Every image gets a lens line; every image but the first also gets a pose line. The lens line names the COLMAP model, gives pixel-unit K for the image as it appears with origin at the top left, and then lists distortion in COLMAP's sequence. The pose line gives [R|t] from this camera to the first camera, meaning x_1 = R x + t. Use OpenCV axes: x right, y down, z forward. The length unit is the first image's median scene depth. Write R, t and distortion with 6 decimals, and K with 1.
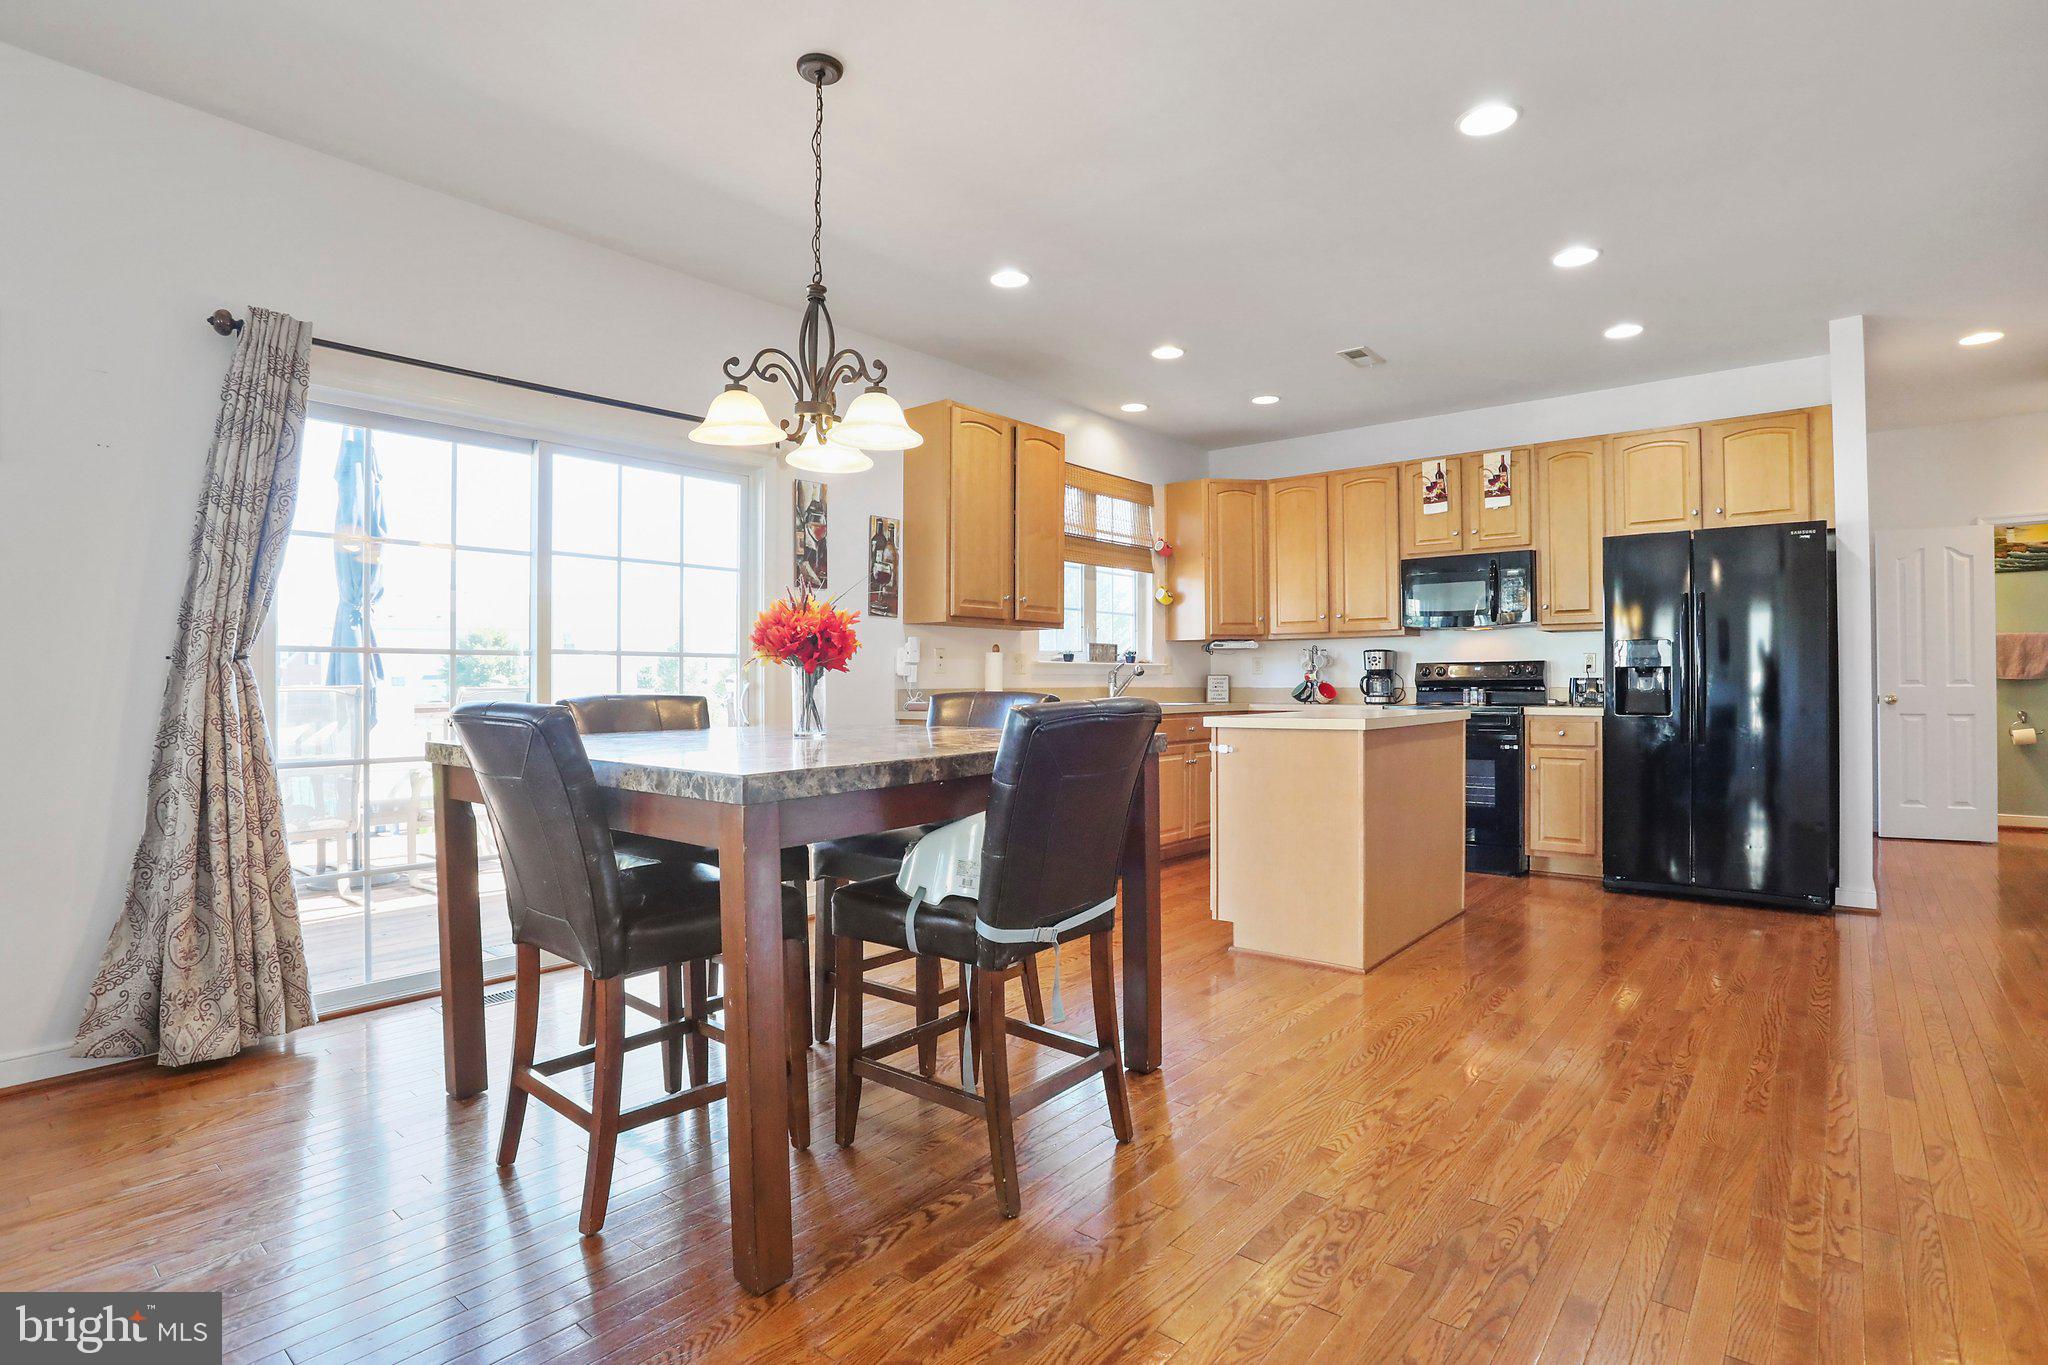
lens RADIAL K [[997.8, 0, 1026.1], [0, 997.8, 689.1], [0, 0, 1]] dist [-0.072230, 0.027229]
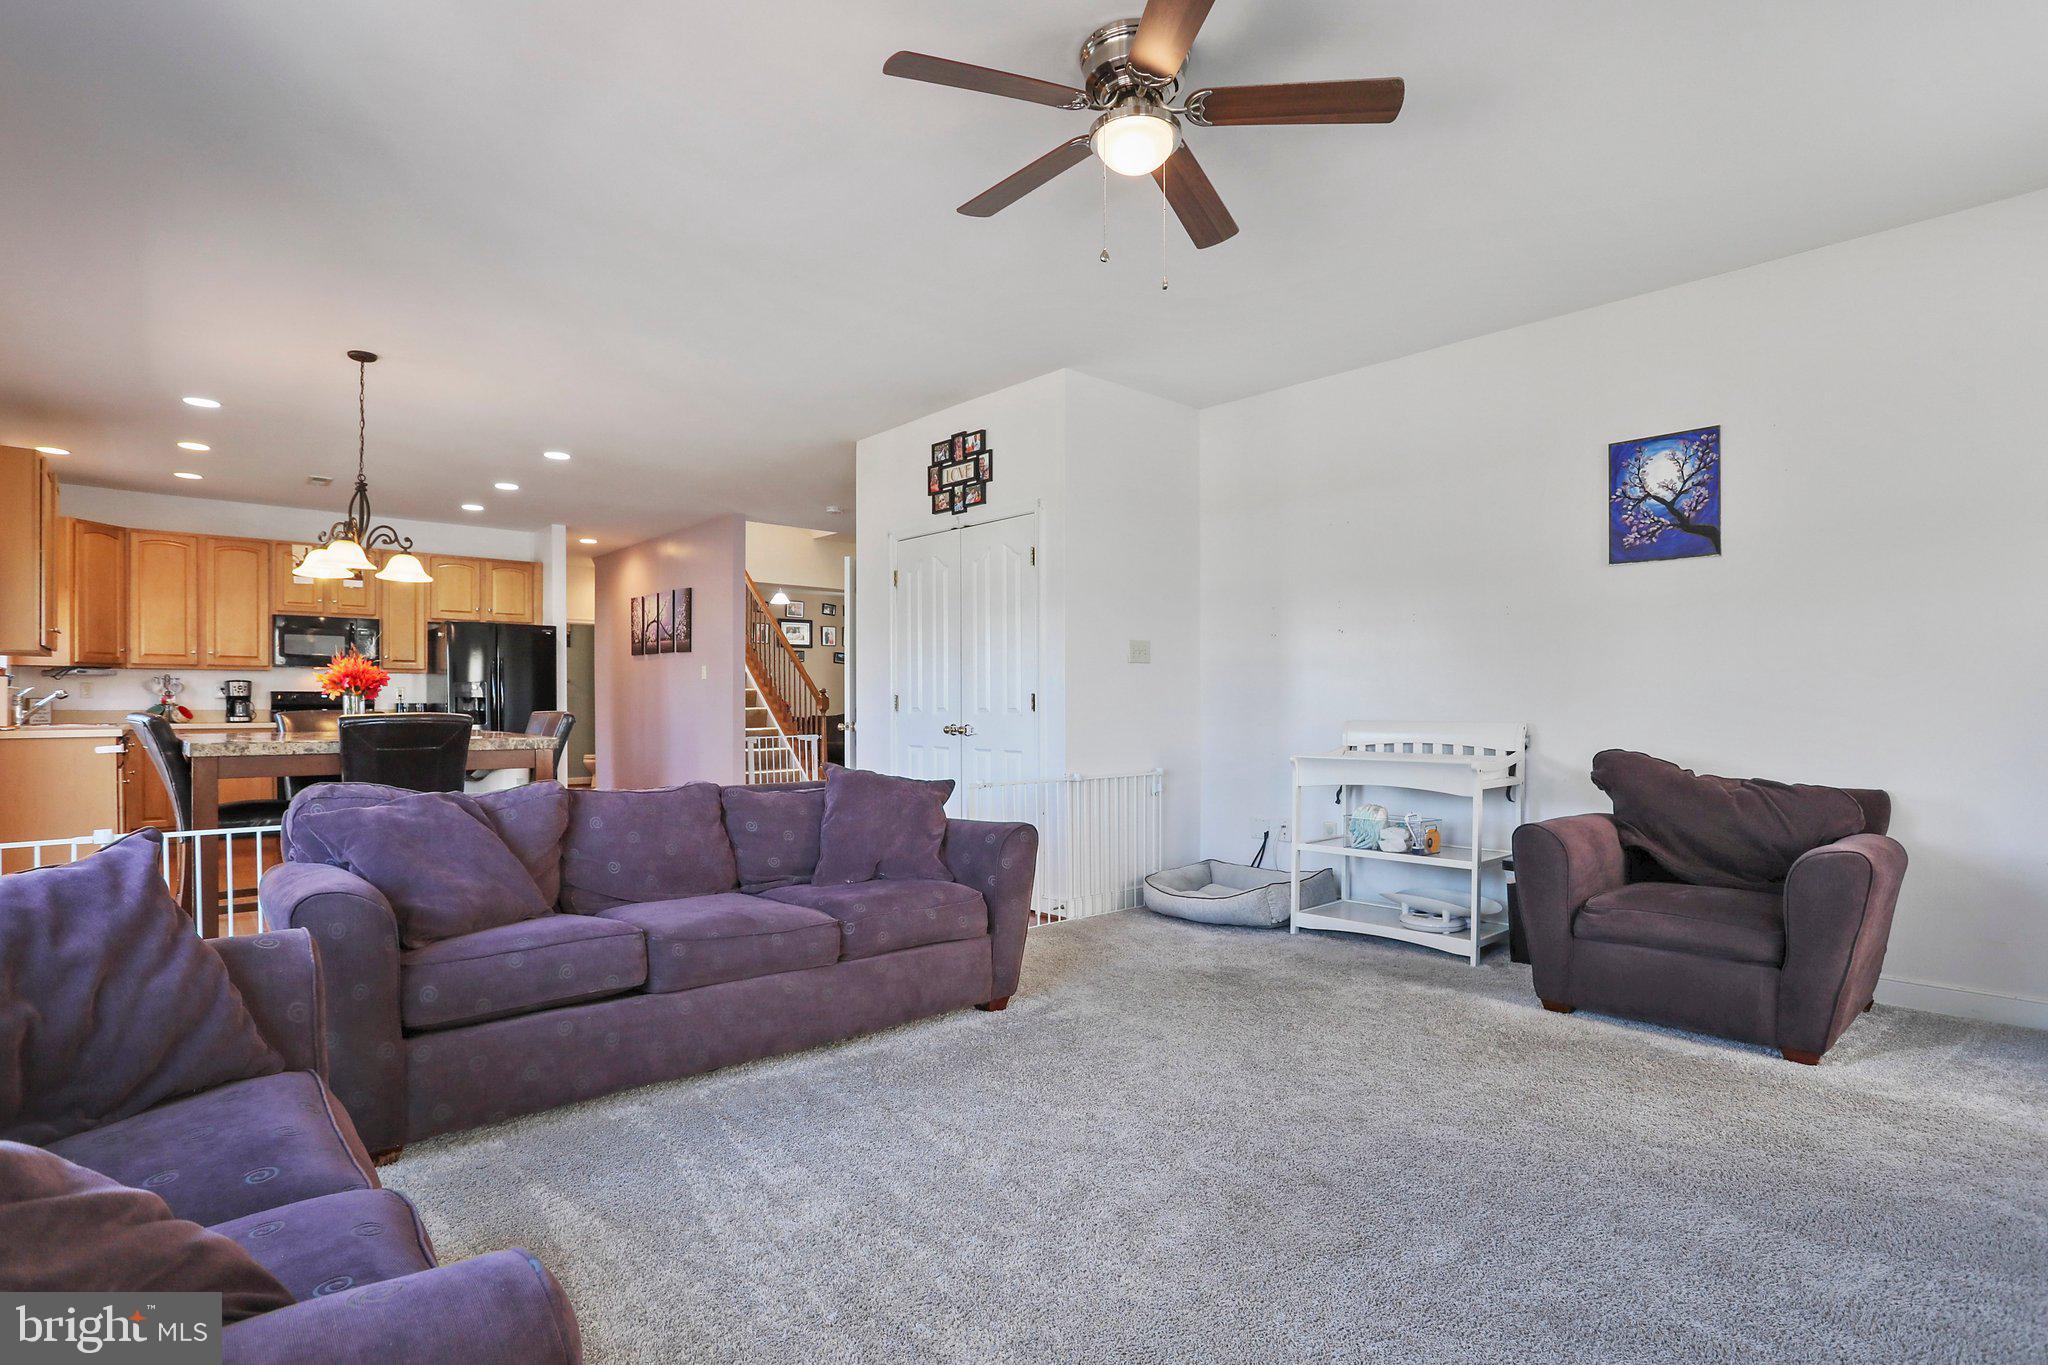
lens RADIAL K [[1011.3, 0, 1022.3], [0, 1011.3, 702.8], [0, 0, 1]] dist [-0.063995, 0.029413]
pose [[0.146163, 0.005260, 0.989247, -0.840897], [0.007473, 0.999951, -0.006421, 0.005589], [-0.989232, 0.008332, 0.146116, -0.209902]]
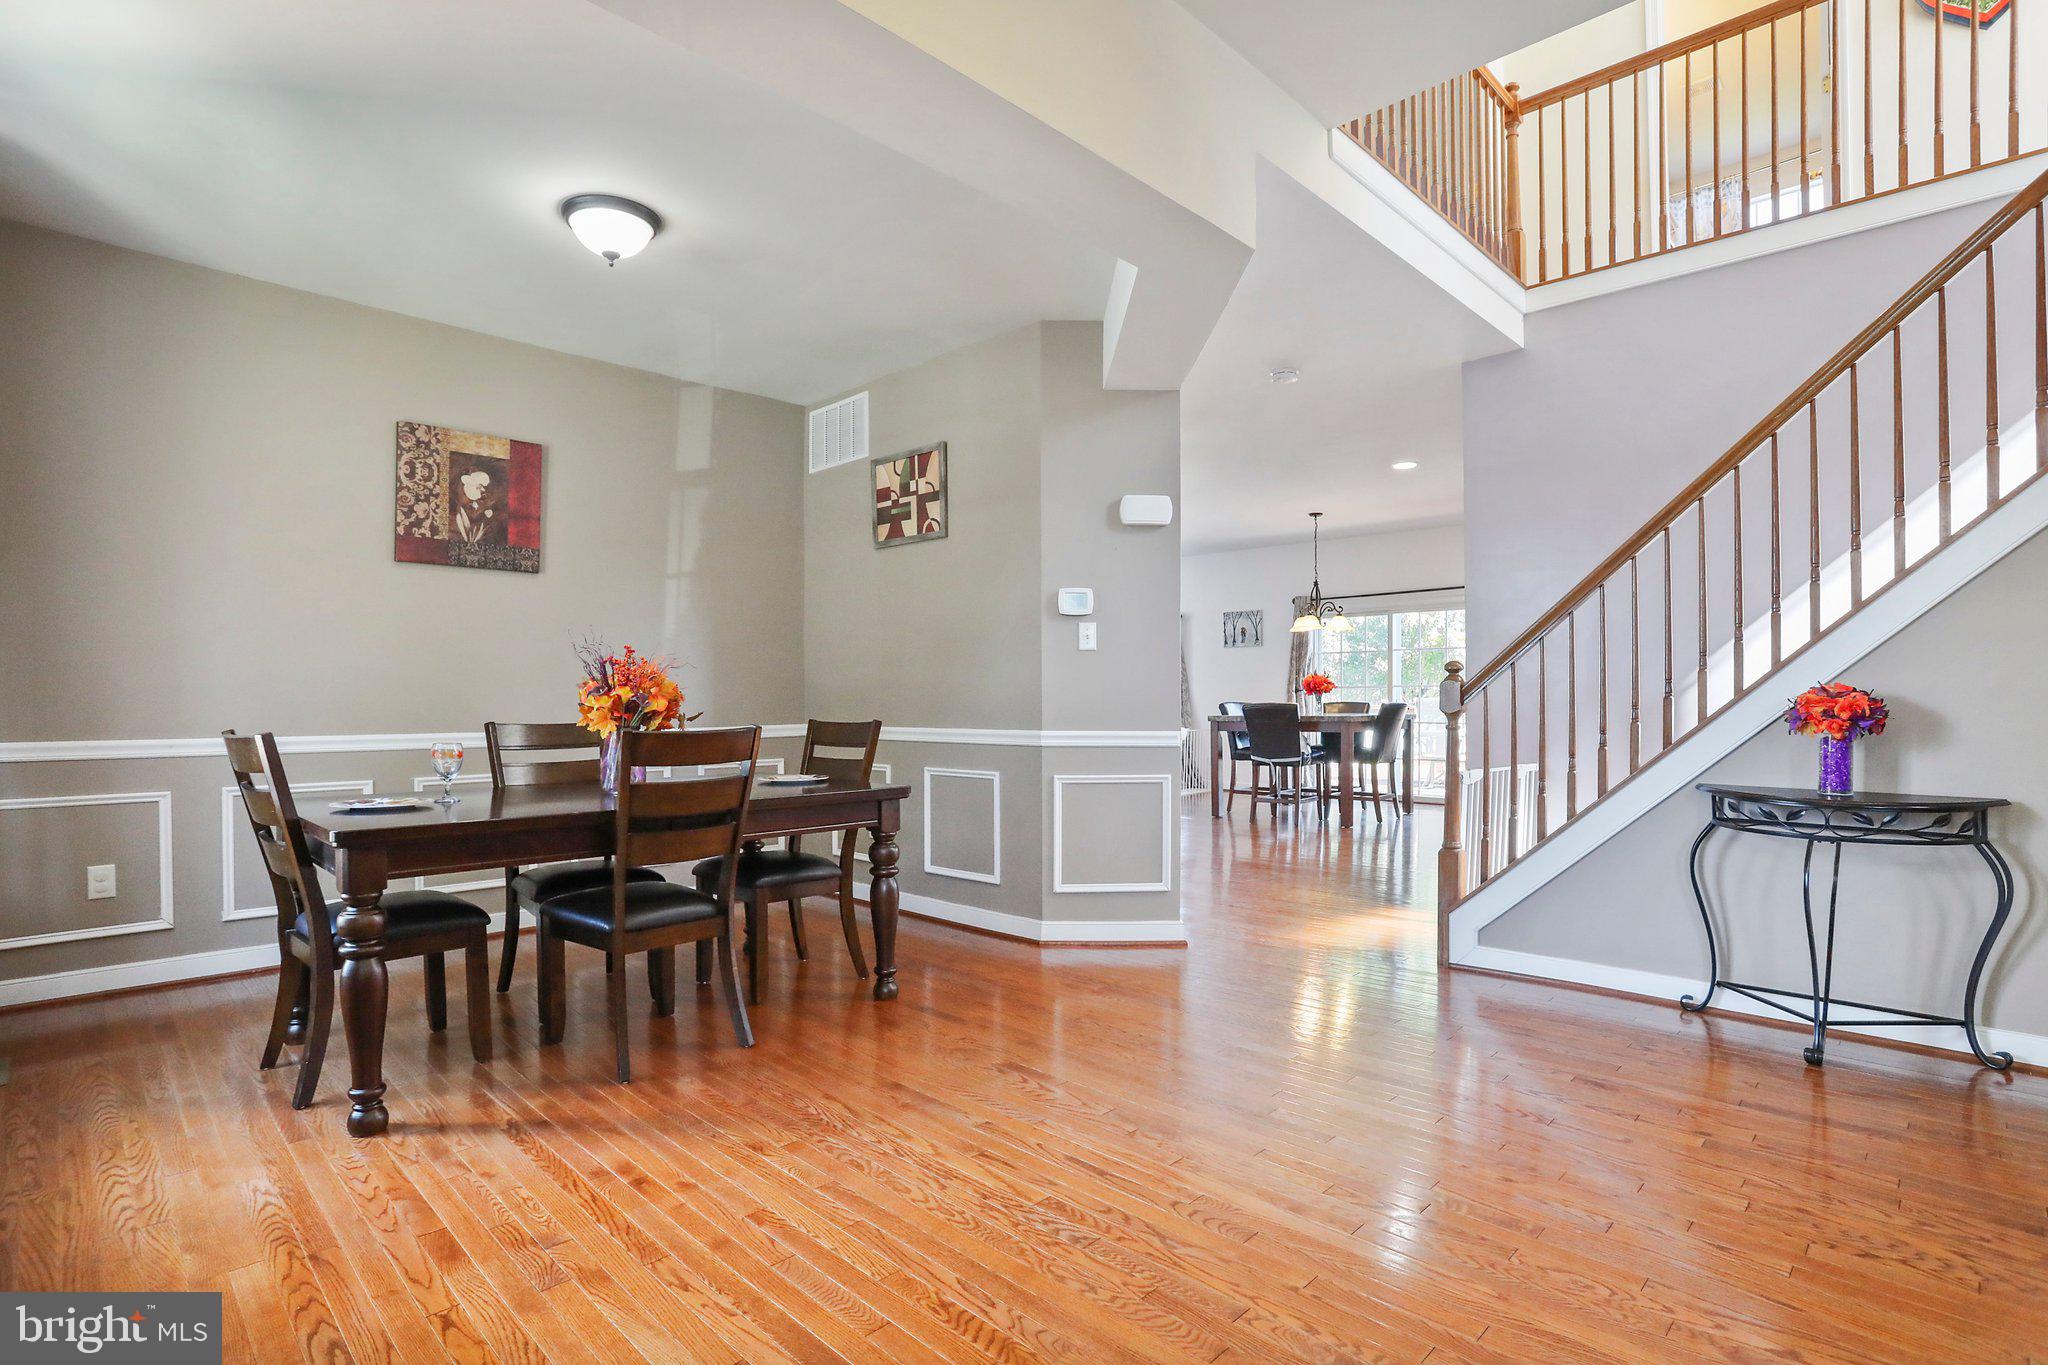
lens RADIAL K [[1011.3, 0, 1022.3], [0, 1011.3, 702.8], [0, 0, 1]] dist [-0.063995, 0.029413]
pose [[-0.082120, 0.008266, -0.996588, 1.546838], [-0.007360, 0.999933, 0.008901, -0.006012], [0.996595, 0.008065, -0.082054, 0.130433]]
